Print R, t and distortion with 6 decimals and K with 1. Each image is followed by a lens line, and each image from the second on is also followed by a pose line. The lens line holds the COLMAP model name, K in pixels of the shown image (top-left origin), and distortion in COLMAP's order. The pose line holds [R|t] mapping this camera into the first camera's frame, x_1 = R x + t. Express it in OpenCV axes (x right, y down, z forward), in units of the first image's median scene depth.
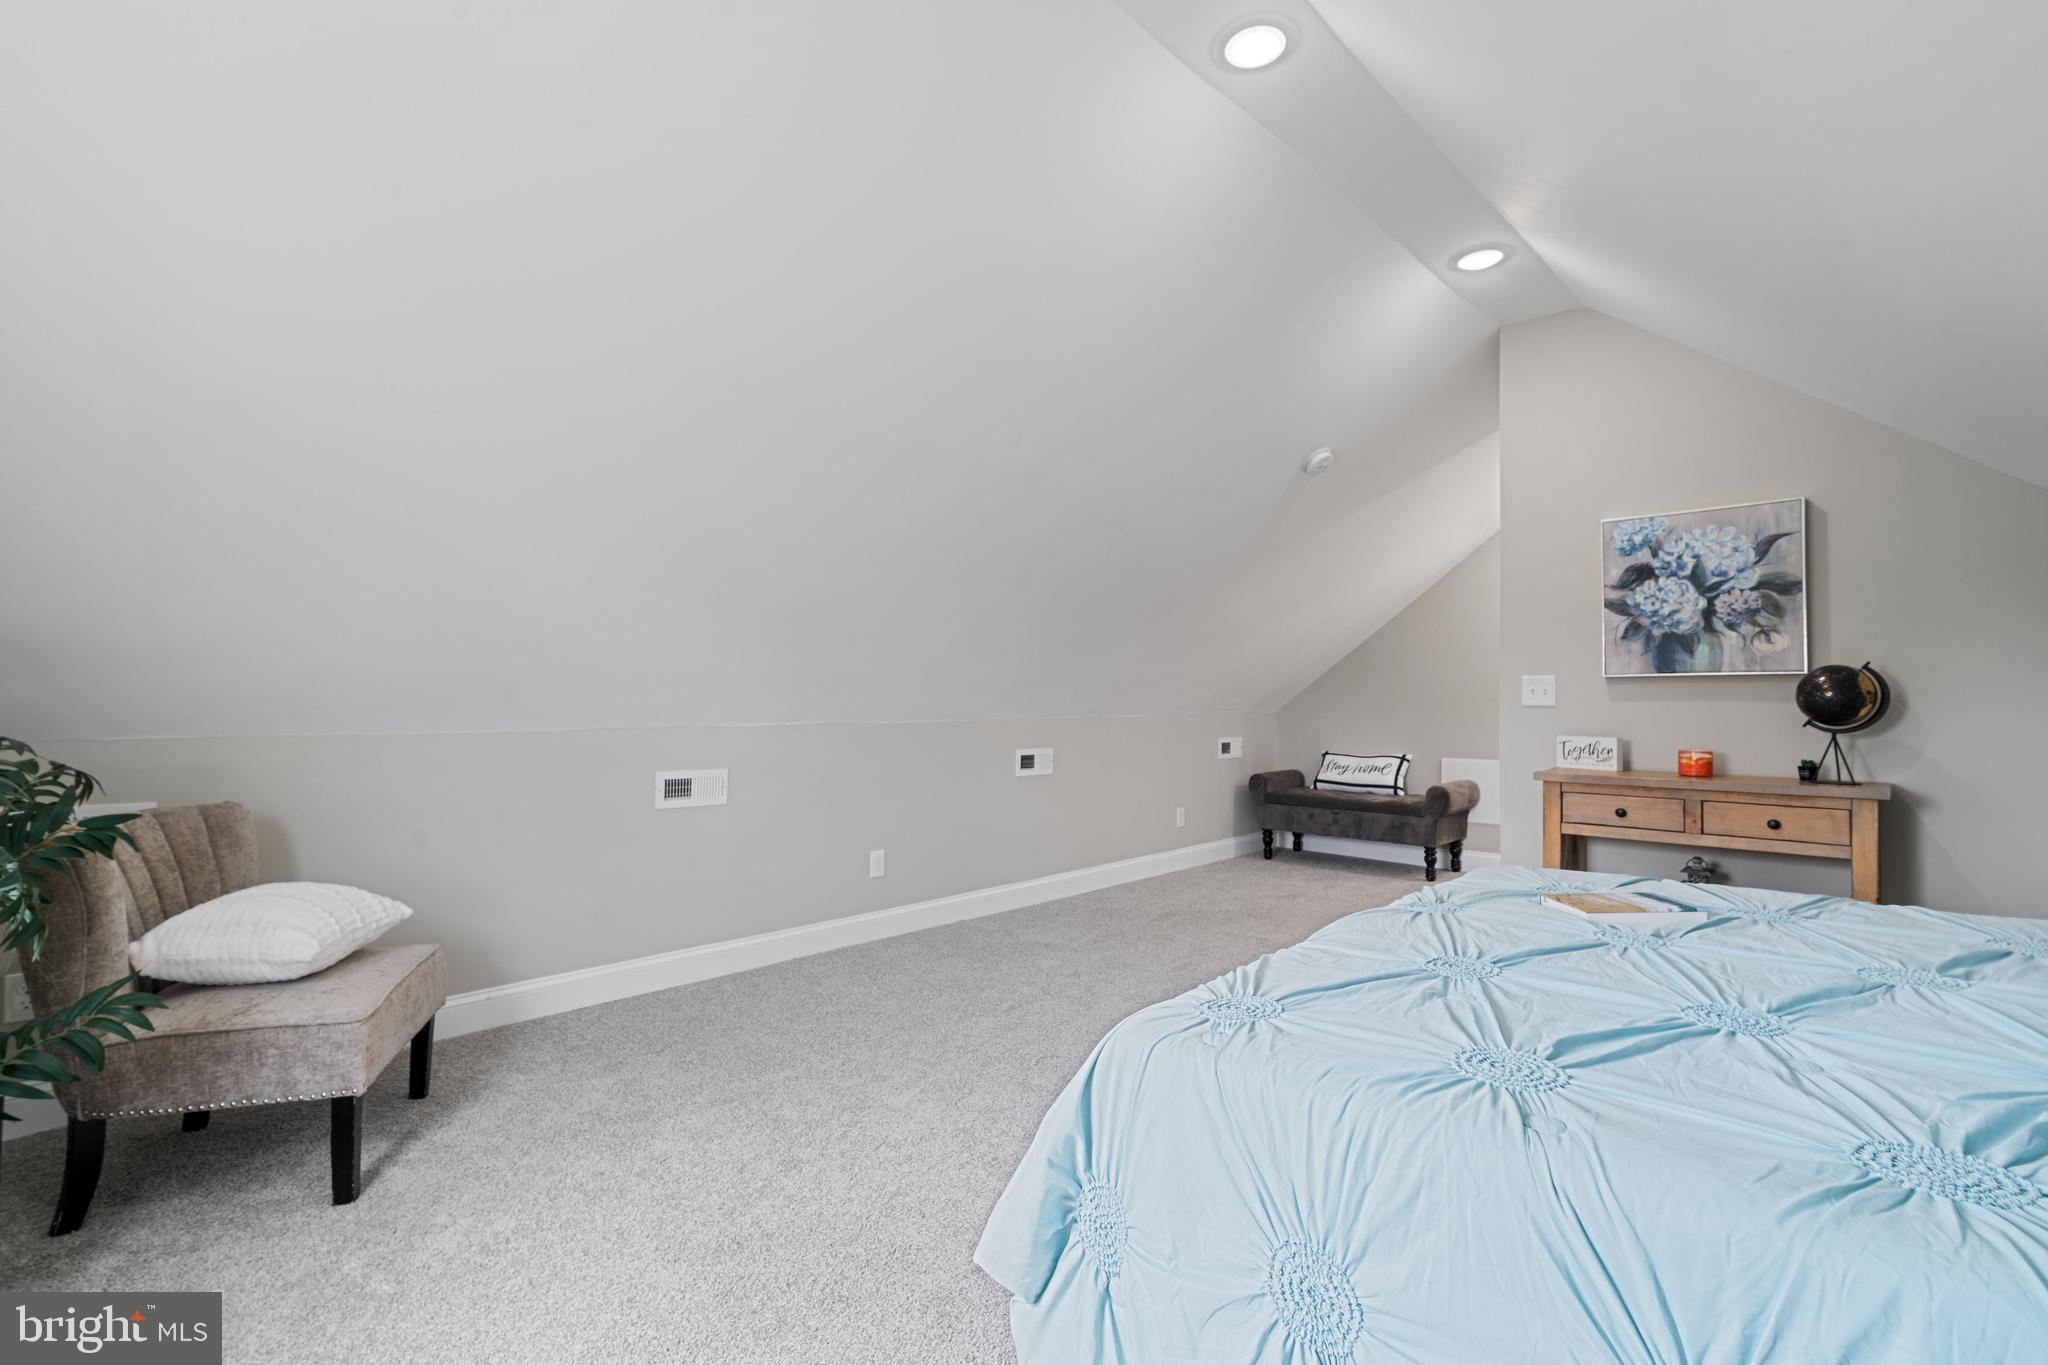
lens RADIAL K [[946.8, 0, 1021.6], [0, 946.8, 681.5], [0, 0, 1]] dist [-0.005169, 0.003674]
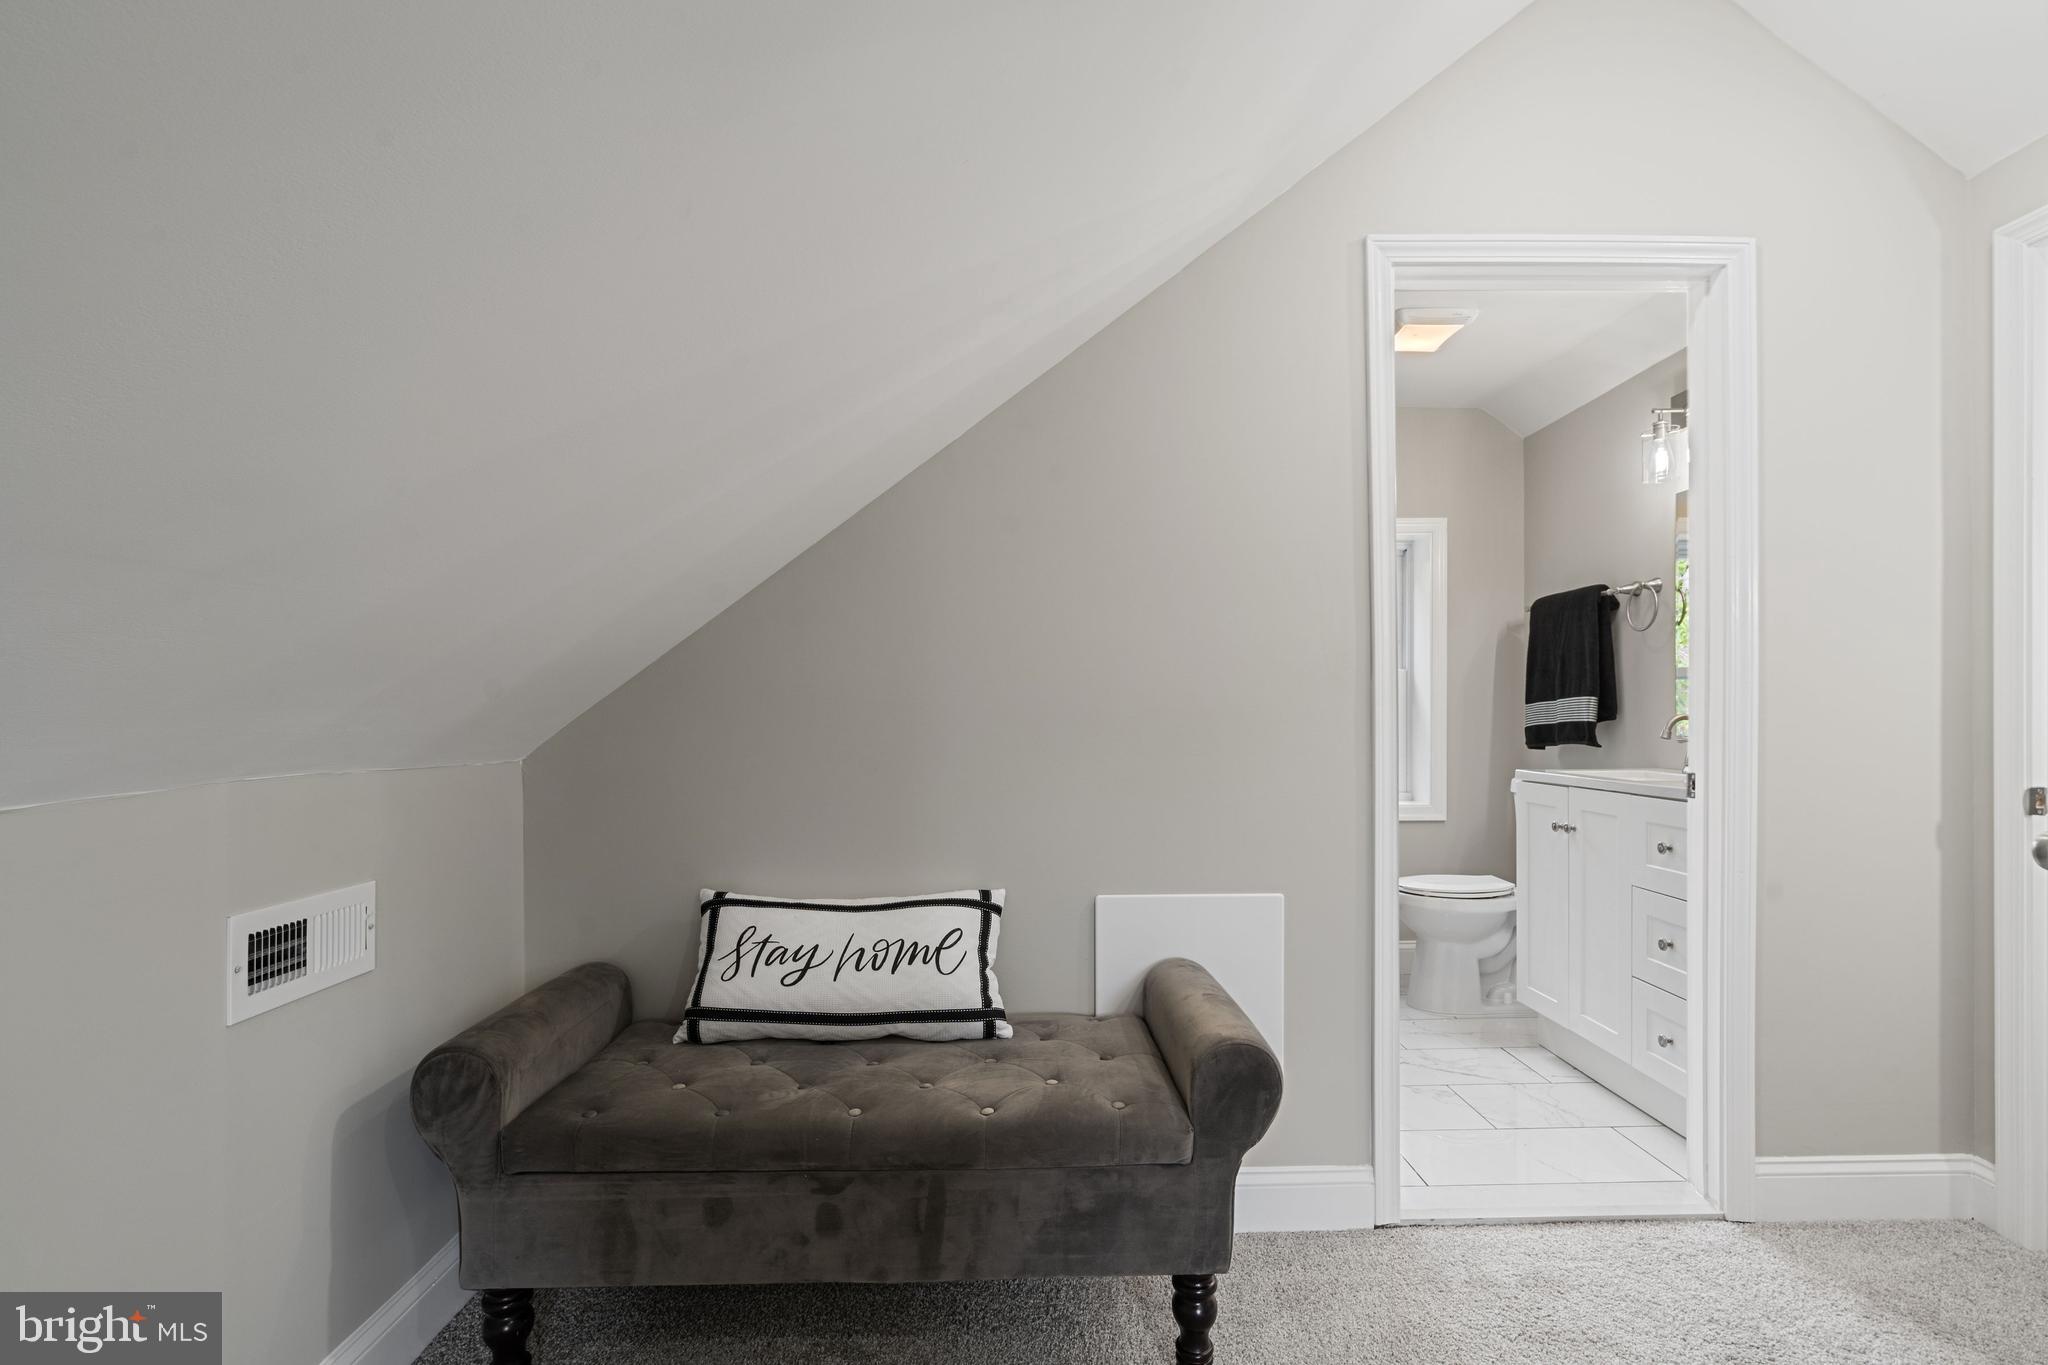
lens RADIAL K [[946.8, 0, 1001.6], [0, 946.8, 730.7], [0, 0, 1]] dist [-0.005169, 0.003674]
pose [[0.704005, -0.009833, 0.710127, 0.326402], [-0.006171, 0.999782, 0.019962, 0.032674], [-0.710168, -0.018436, 0.703791, 1.346838]]
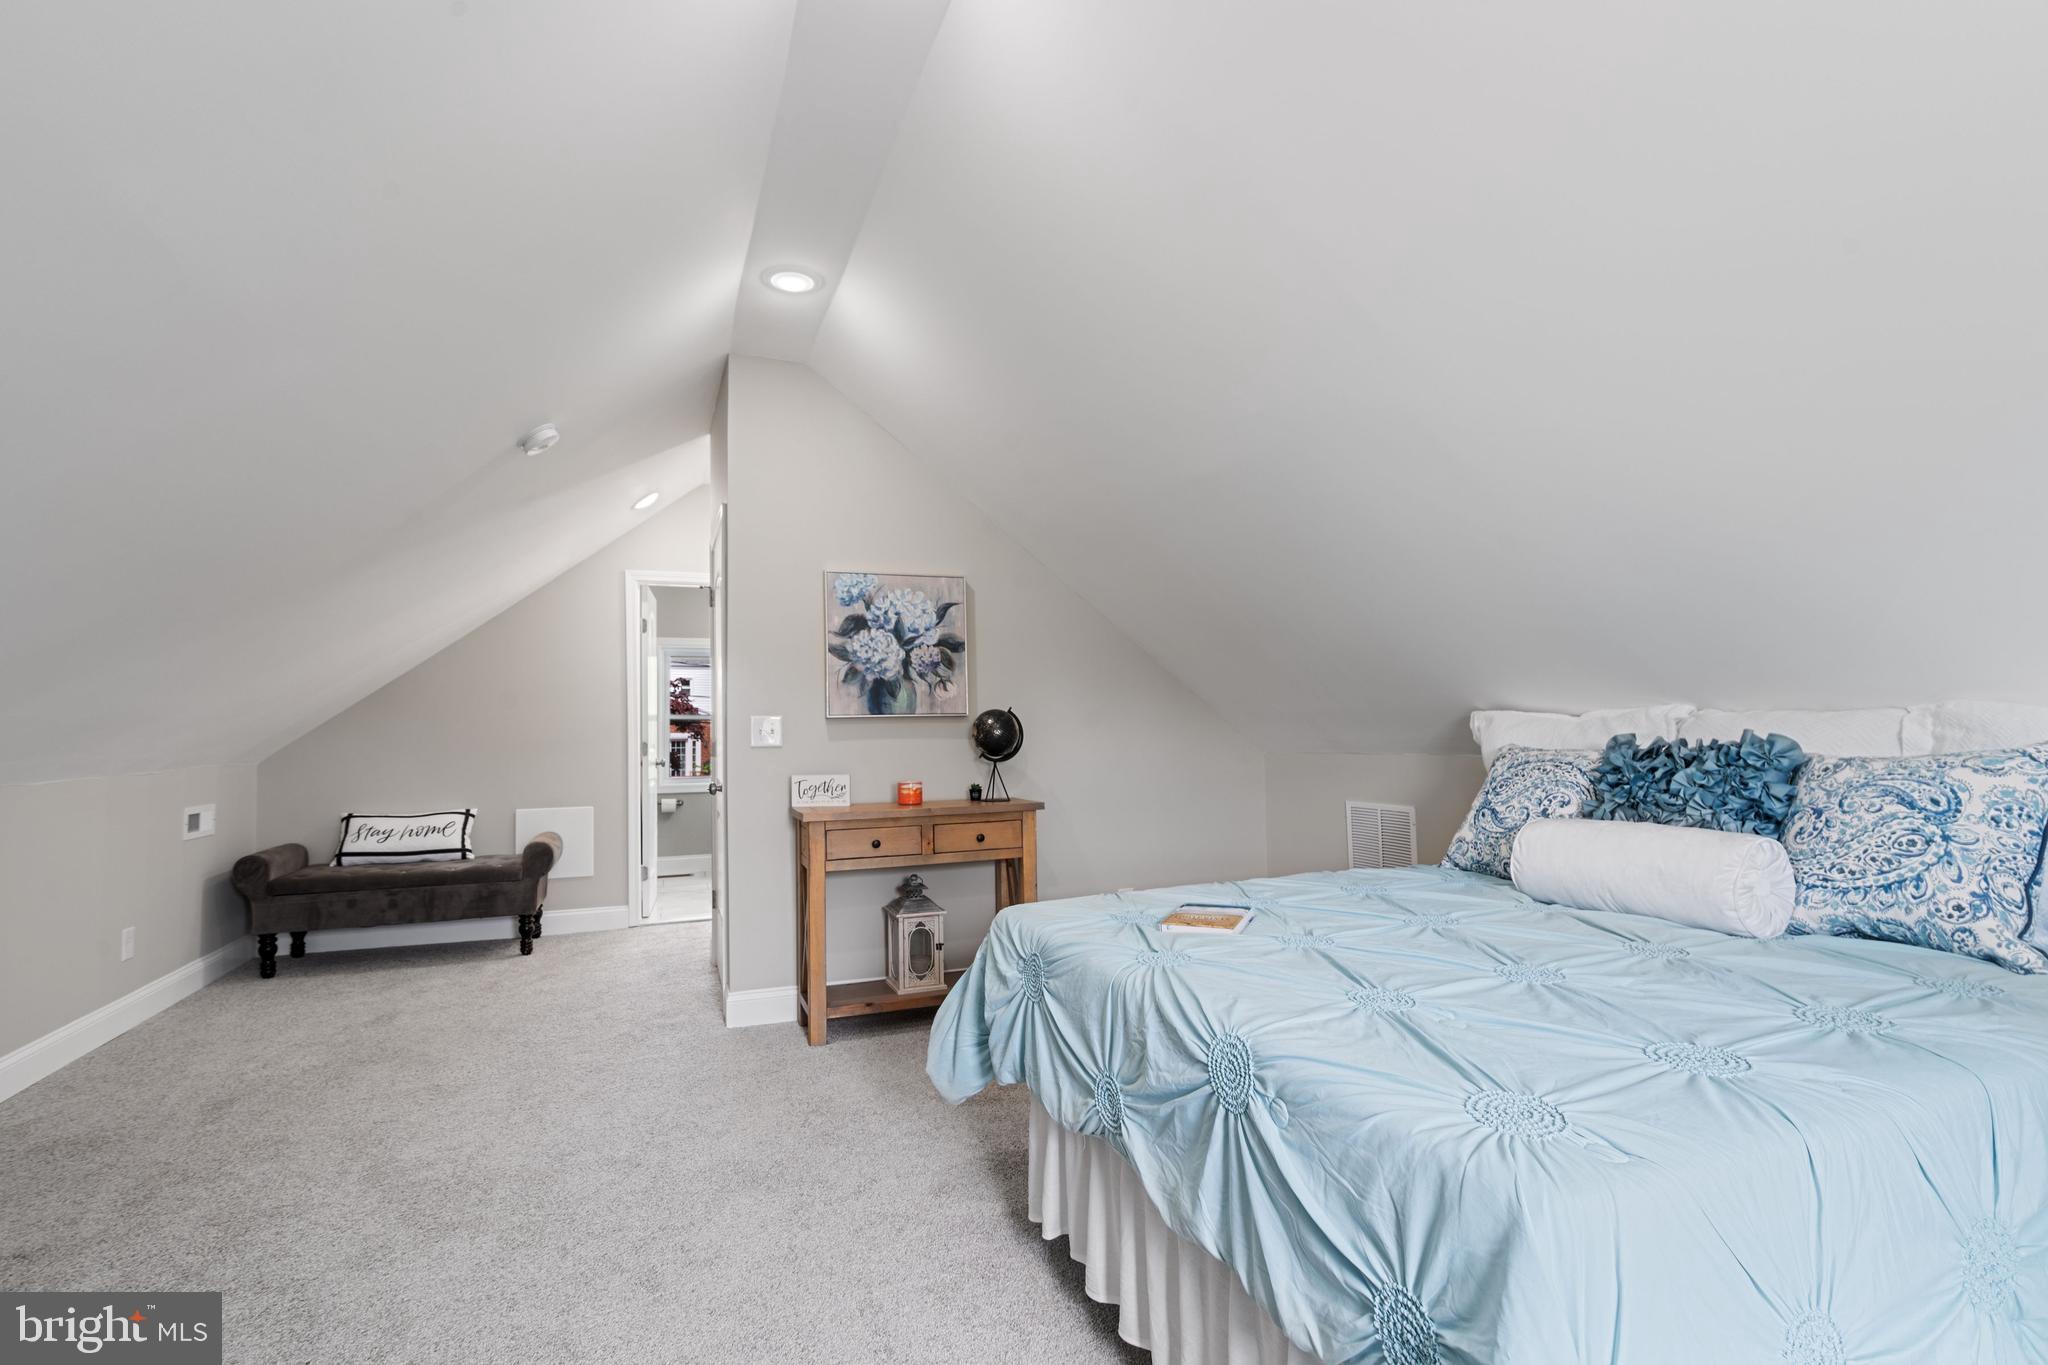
lens RADIAL K [[946.8, 0, 1027.2], [0, 946.8, 696.2], [0, 0, 1]] dist [-0.005169, 0.003674]
pose [[0.407243, 0.025242, 0.912971, -0.265099], [-0.002668, 0.999647, -0.026448, -0.001317], [-0.913316, 0.008335, 0.407167, 0.374403]]
